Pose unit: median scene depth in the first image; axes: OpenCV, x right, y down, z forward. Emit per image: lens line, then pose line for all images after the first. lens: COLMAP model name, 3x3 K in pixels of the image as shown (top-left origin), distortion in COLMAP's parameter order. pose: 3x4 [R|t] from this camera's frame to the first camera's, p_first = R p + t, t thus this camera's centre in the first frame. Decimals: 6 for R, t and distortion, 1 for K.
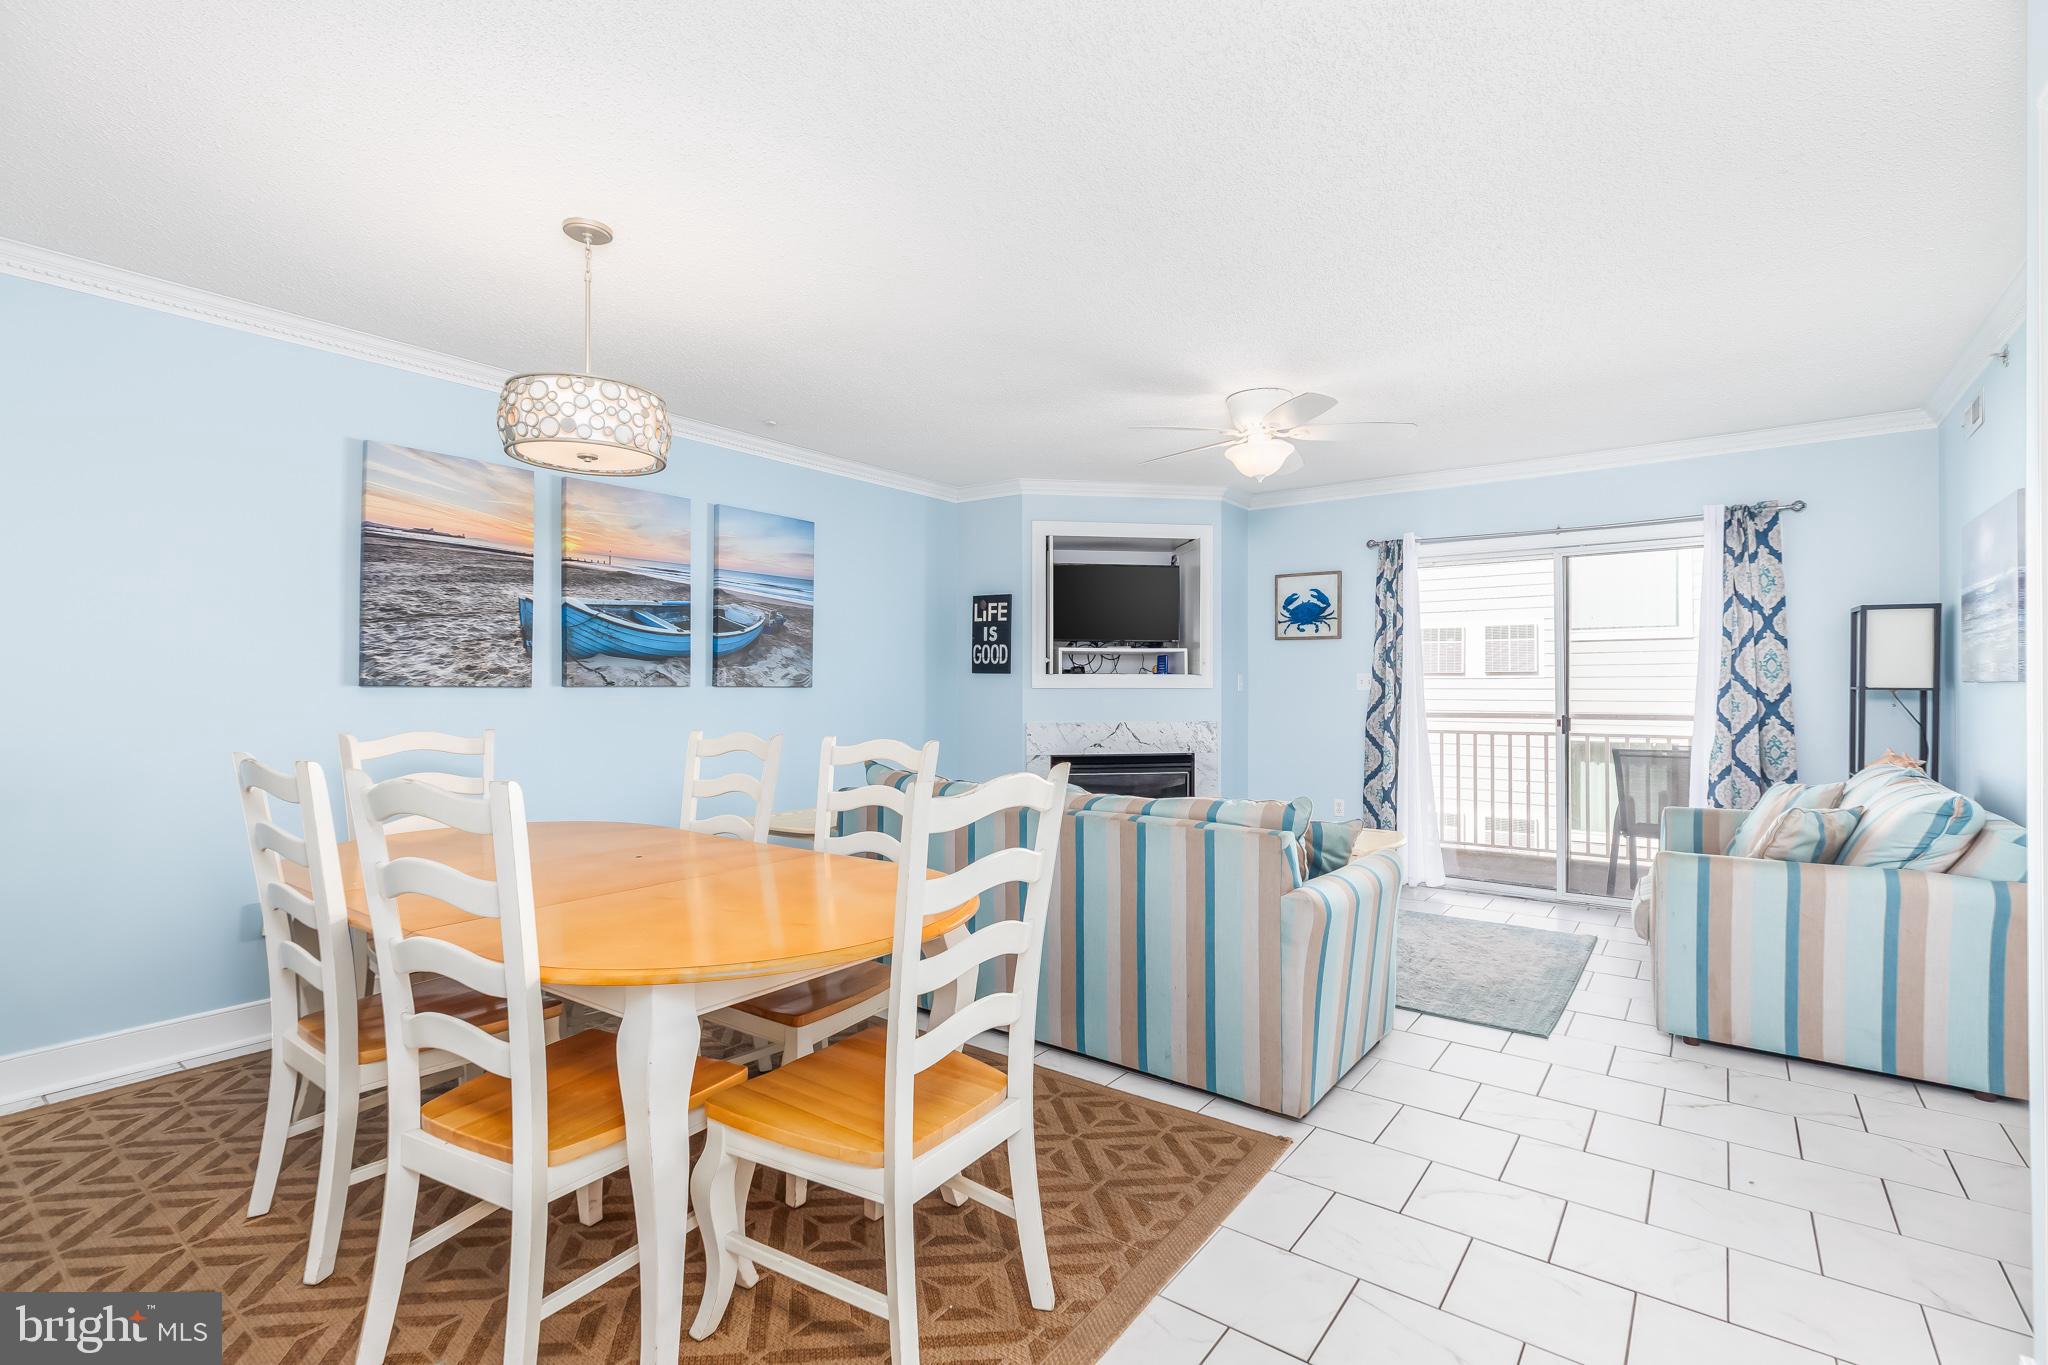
lens RADIAL K [[928.8, 0, 998.8], [0, 928.8, 682.8], [0, 0, 1]] dist [-0.000531, 0.000206]
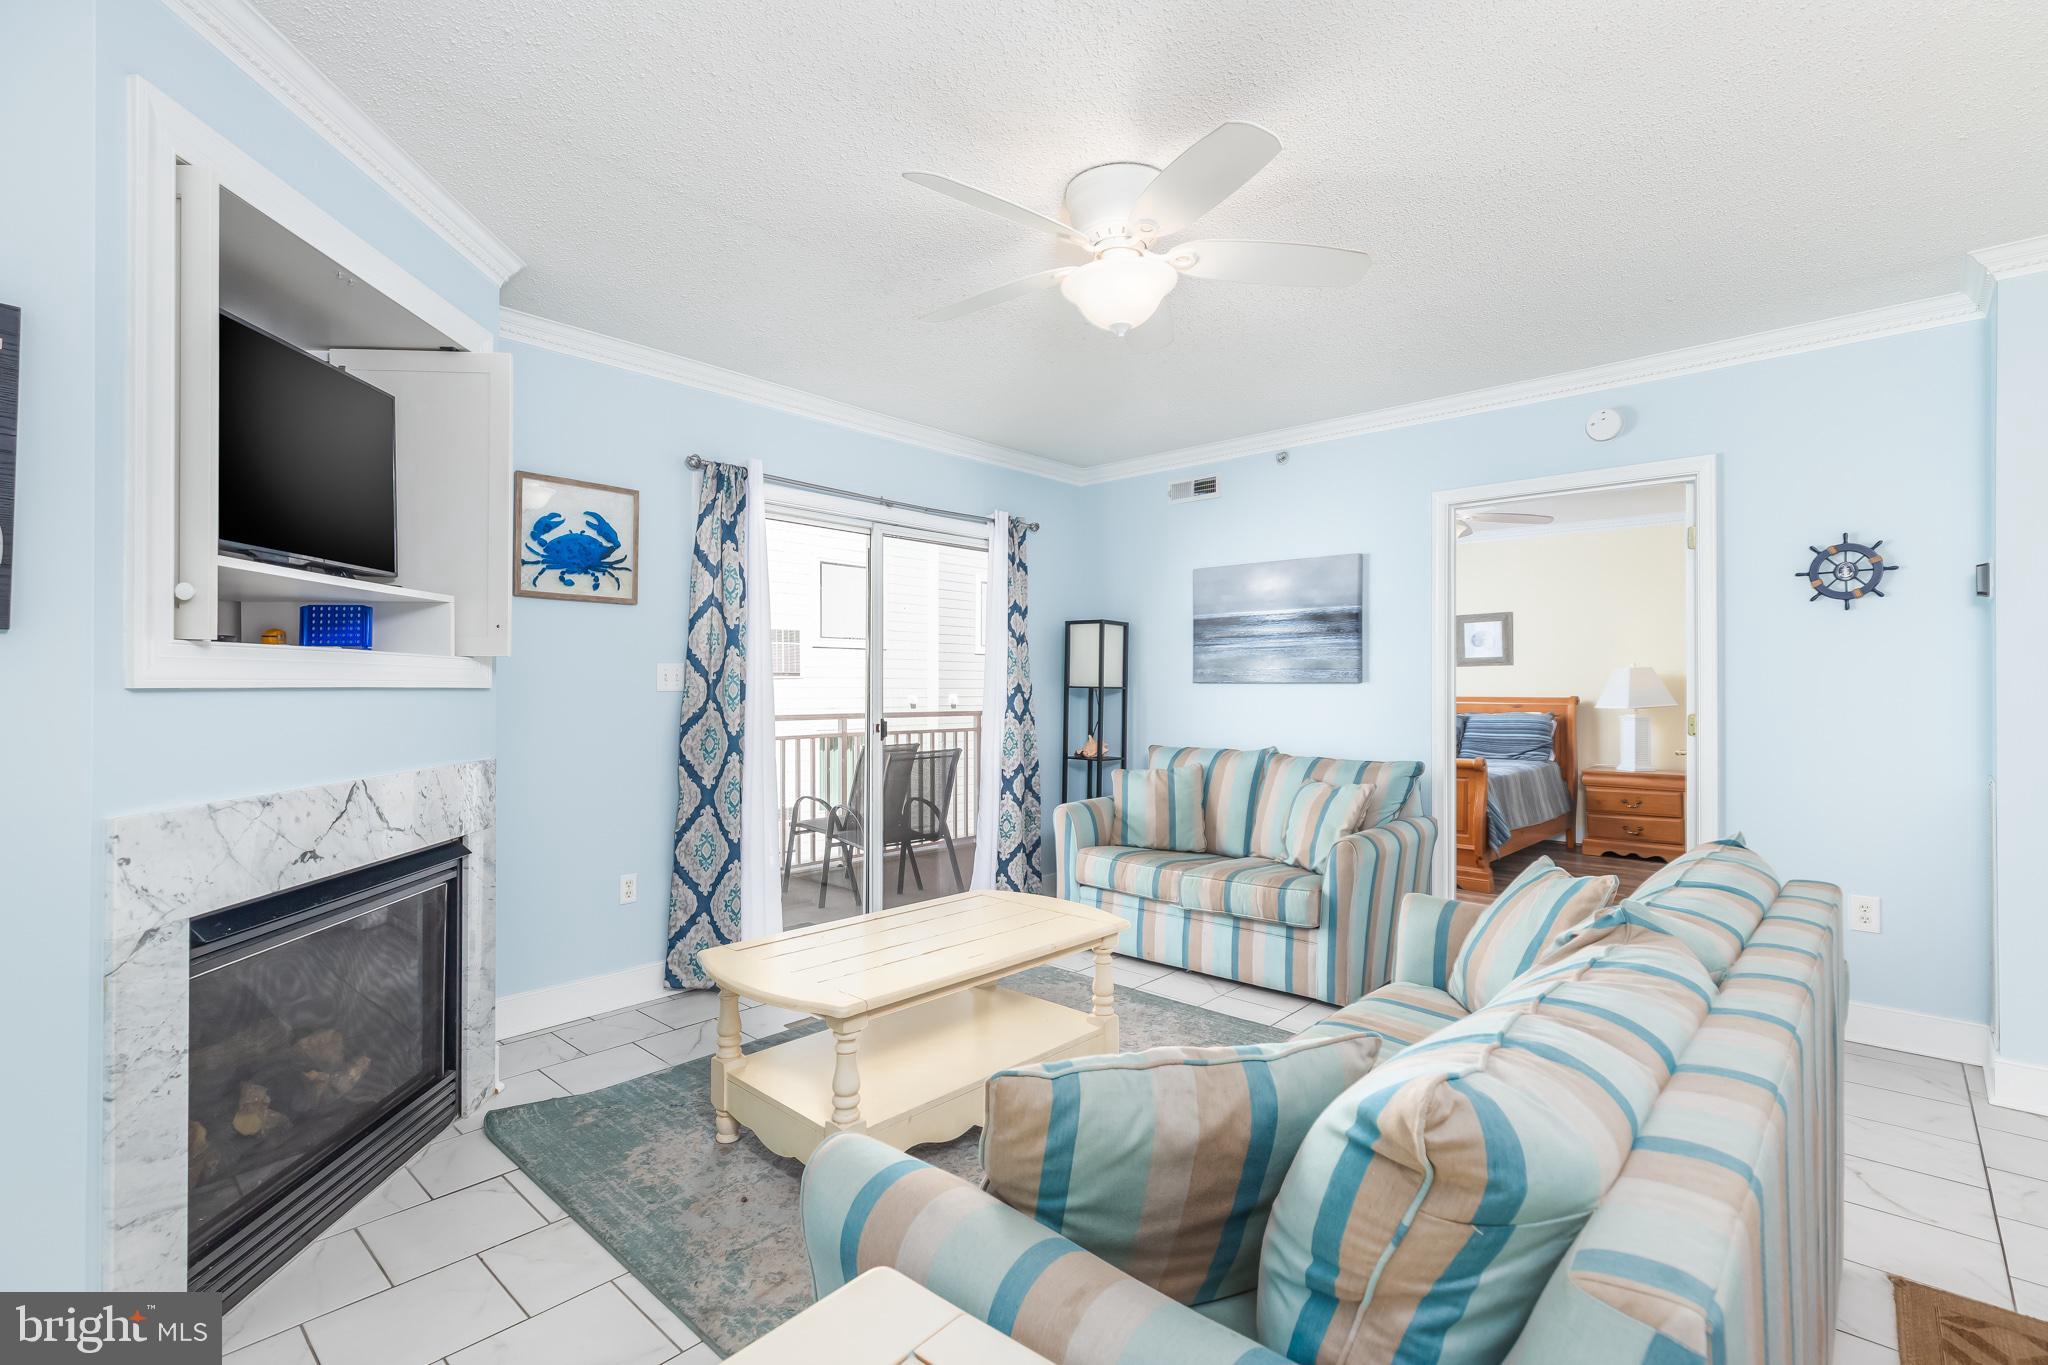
lens RADIAL K [[942.1, 0, 1028.0], [0, 942.1, 675.4], [0, 0, 1]] dist [0.000577, 0.000308]
pose [[0.065334, 0.011637, 0.997796, -0.256241], [-0.004788, 0.999924, -0.011348, 0.004248], [-0.997852, -0.004036, 0.065384, 0.823653]]
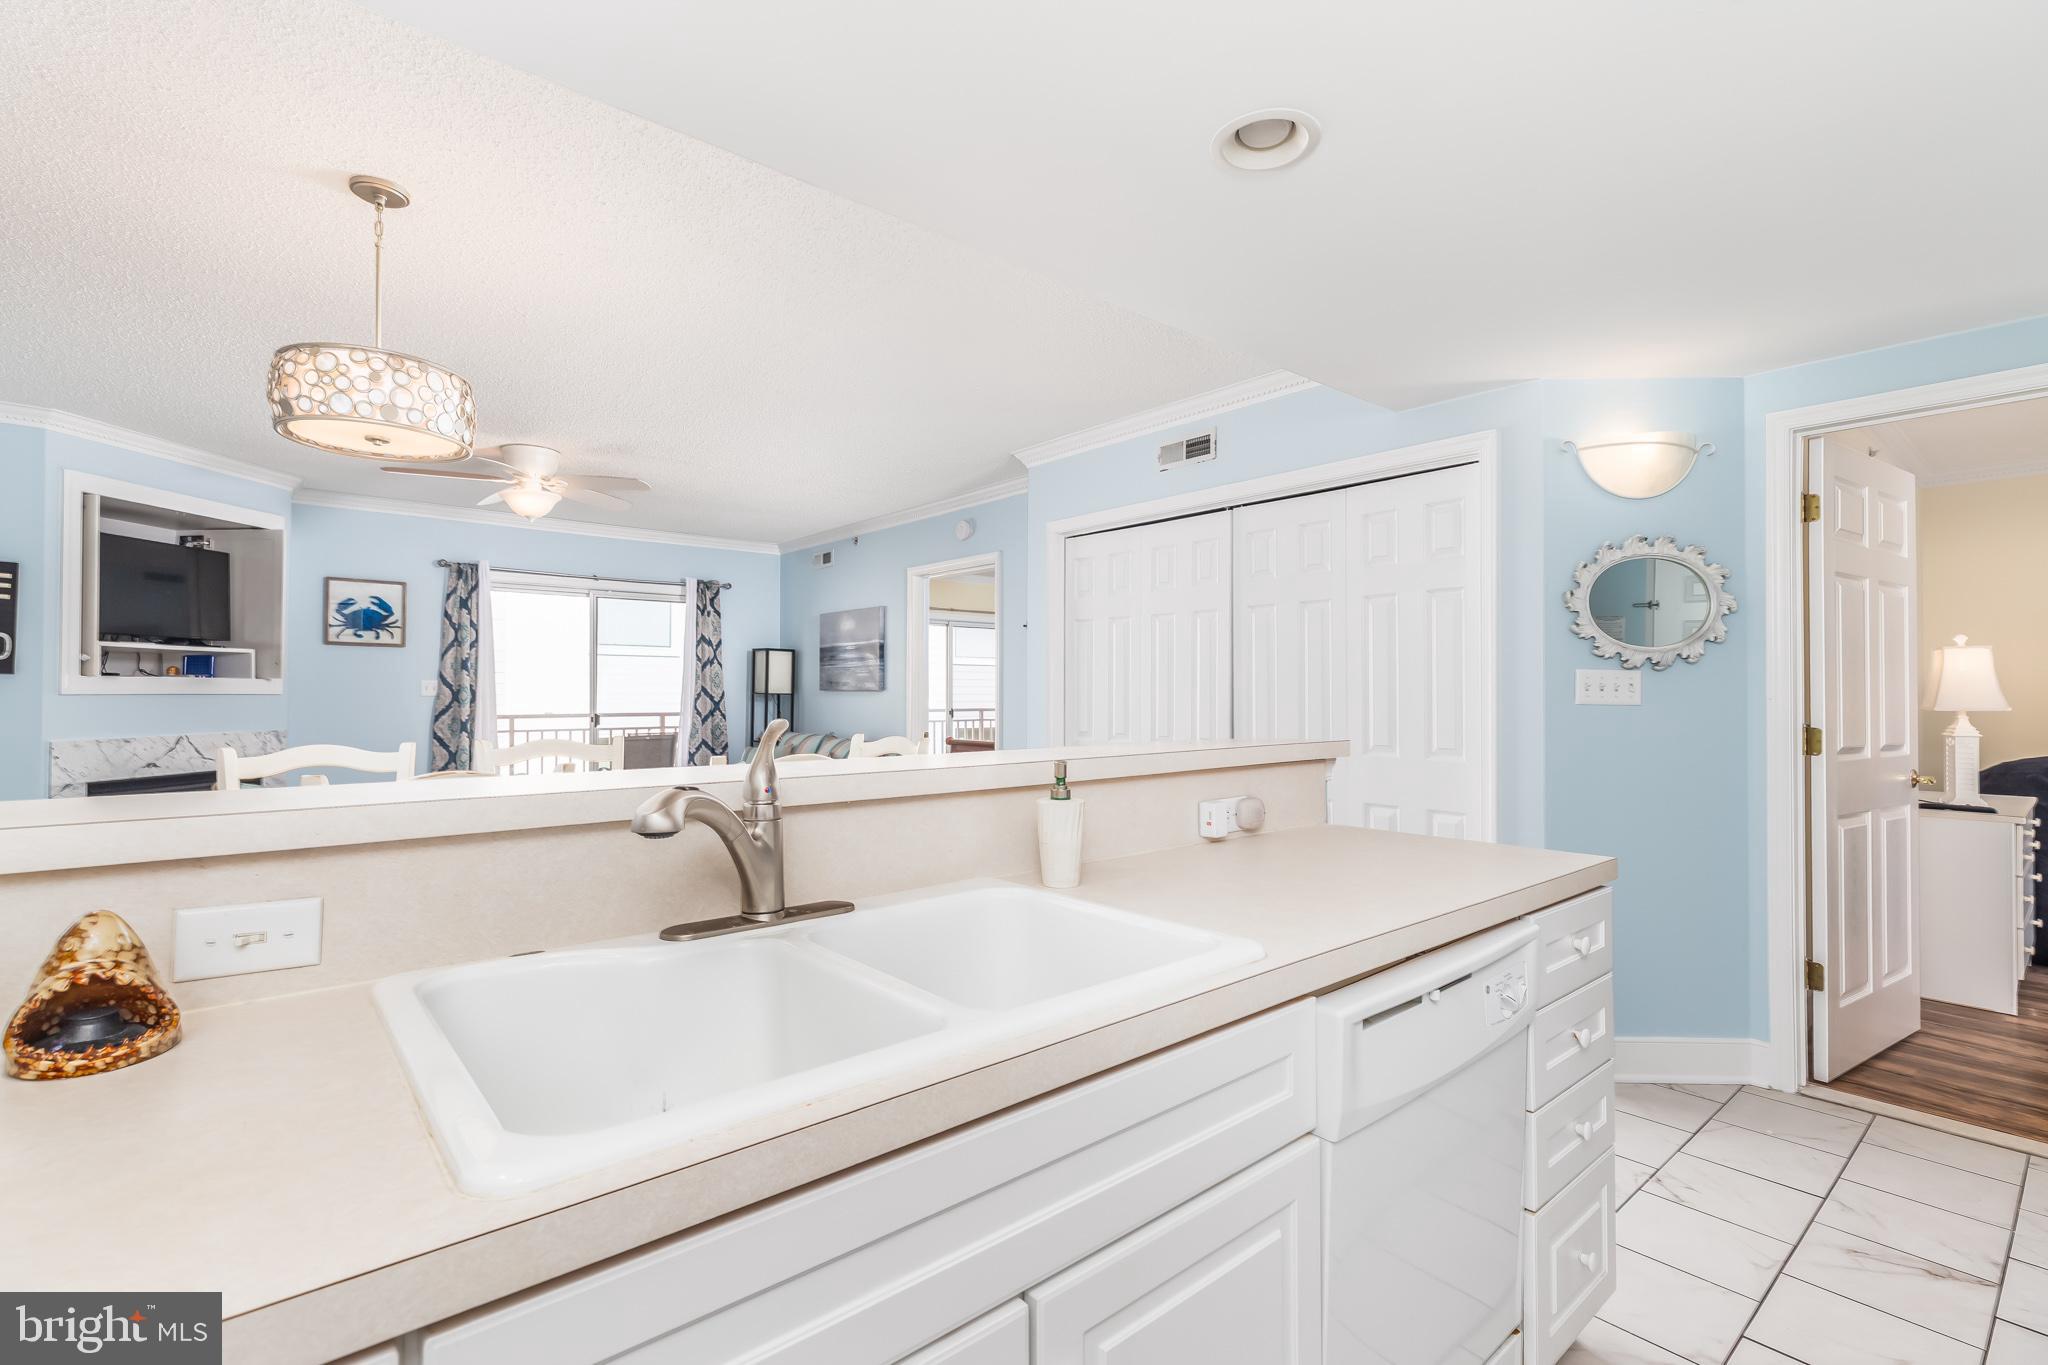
lens RADIAL K [[942.1, 0, 1028.0], [0, 942.1, 675.4], [0, 0, 1]] dist [0.000577, 0.000308]
pose [[0.196883, 0.018216, 0.980258, -0.629000], [-0.004823, 0.999833, -0.017611, 0.000307], [-0.980415, -0.001260, 0.196938, 0.110595]]
